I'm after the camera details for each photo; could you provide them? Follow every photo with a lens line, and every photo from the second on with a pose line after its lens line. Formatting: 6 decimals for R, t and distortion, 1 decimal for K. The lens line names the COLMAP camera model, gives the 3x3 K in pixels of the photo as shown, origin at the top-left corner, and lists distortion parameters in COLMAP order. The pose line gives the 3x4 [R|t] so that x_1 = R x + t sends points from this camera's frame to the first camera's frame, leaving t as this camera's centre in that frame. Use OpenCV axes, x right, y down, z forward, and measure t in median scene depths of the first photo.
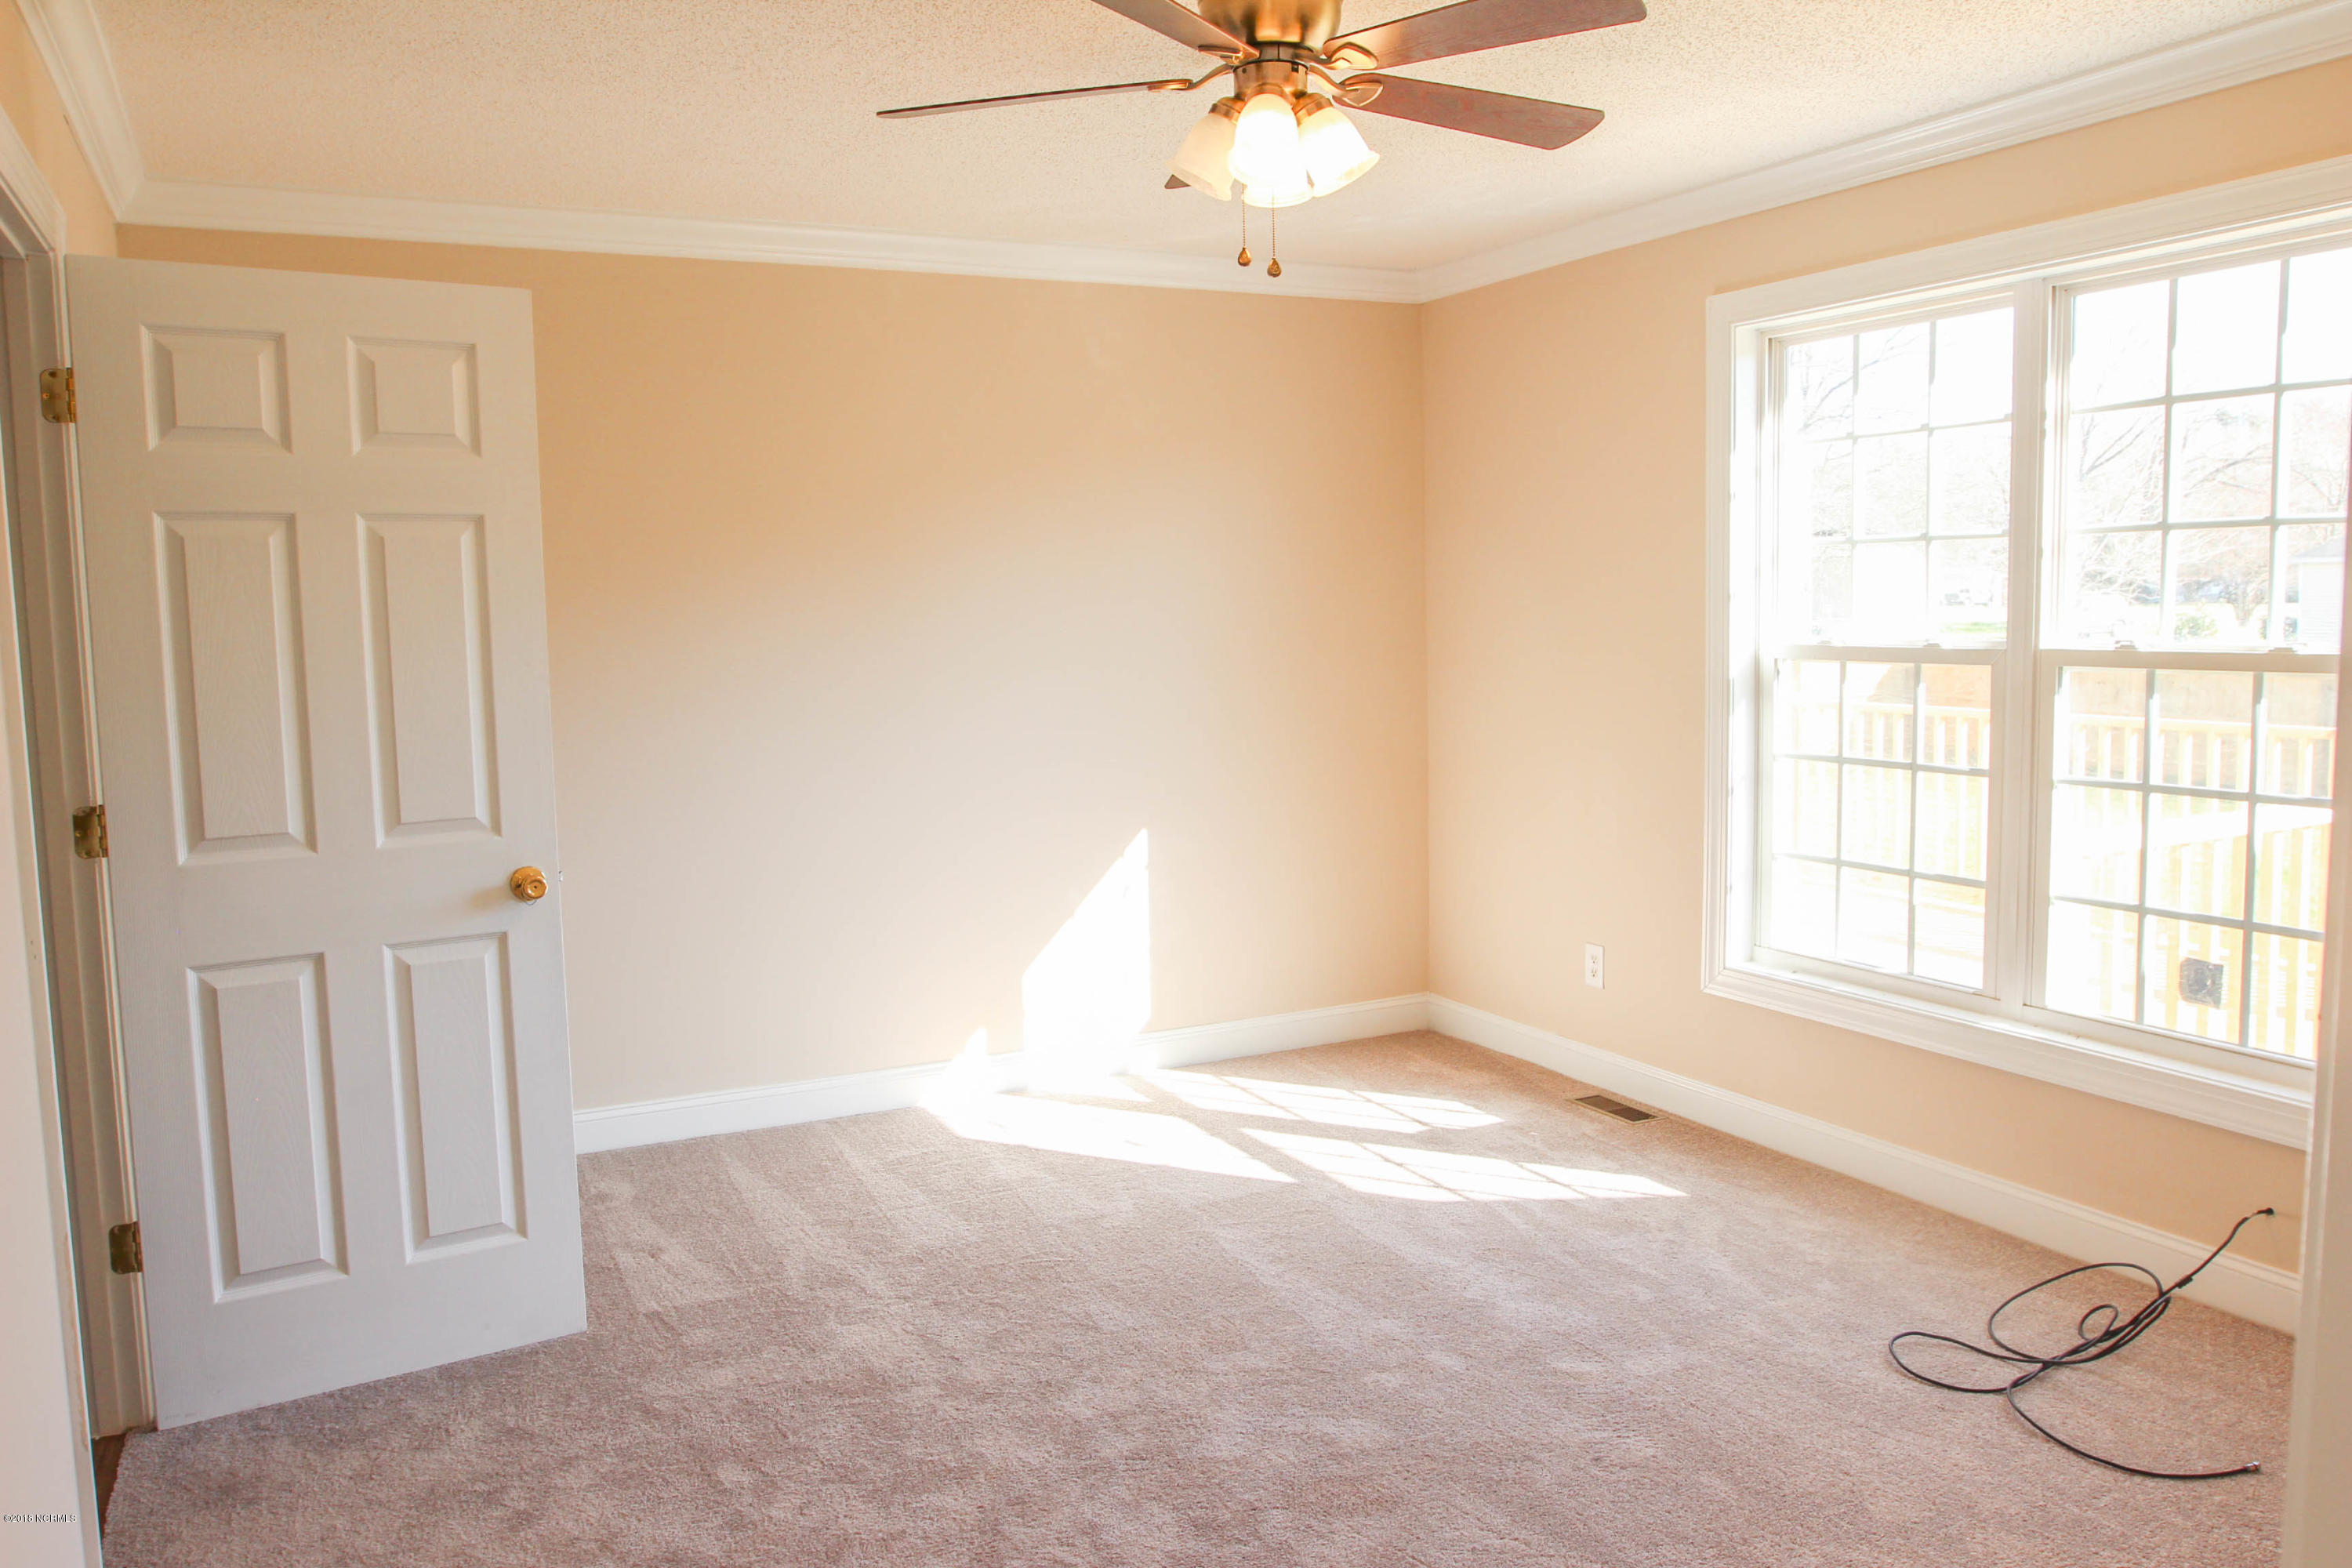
lens RADIAL K [[1749.1, 0, 1176.0], [0, 1749.1, 784.0], [0, 0, 1]] dist [-0.088736, 0.084540]
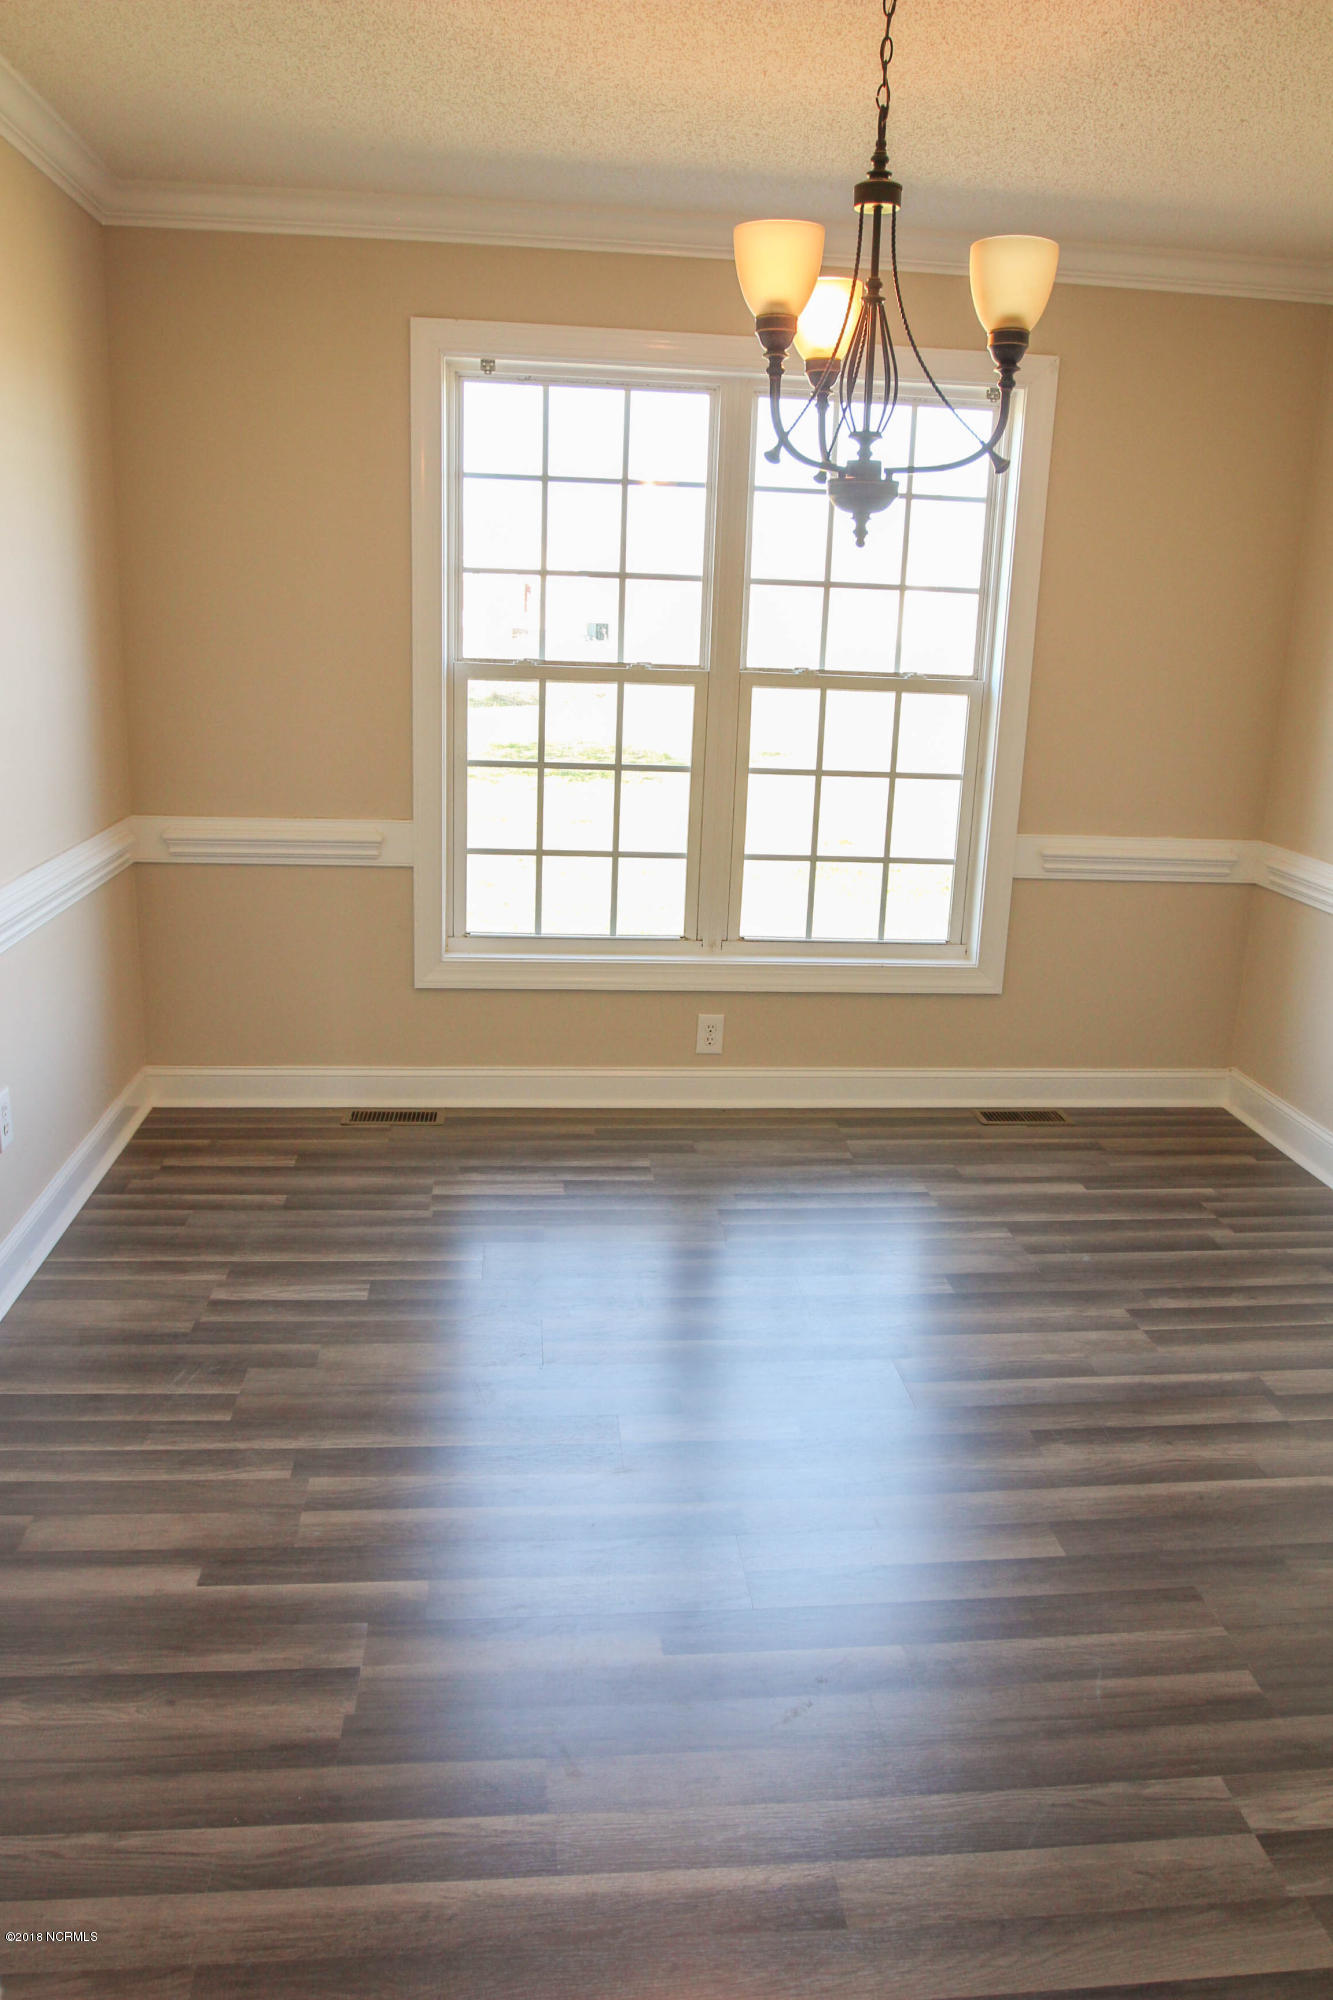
lens RADIAL K [[1487.3, 0, 666.5], [0, 1487.3, 1000.0], [0, 0, 1]] dist [-0.088736, 0.084540]
pose [[0.354494, -0.214565, 0.910108, -0.582264], [0.057278, 0.976471, 0.207901, -0.069835], [-0.933302, -0.021570, 0.358443, 0.615113]]
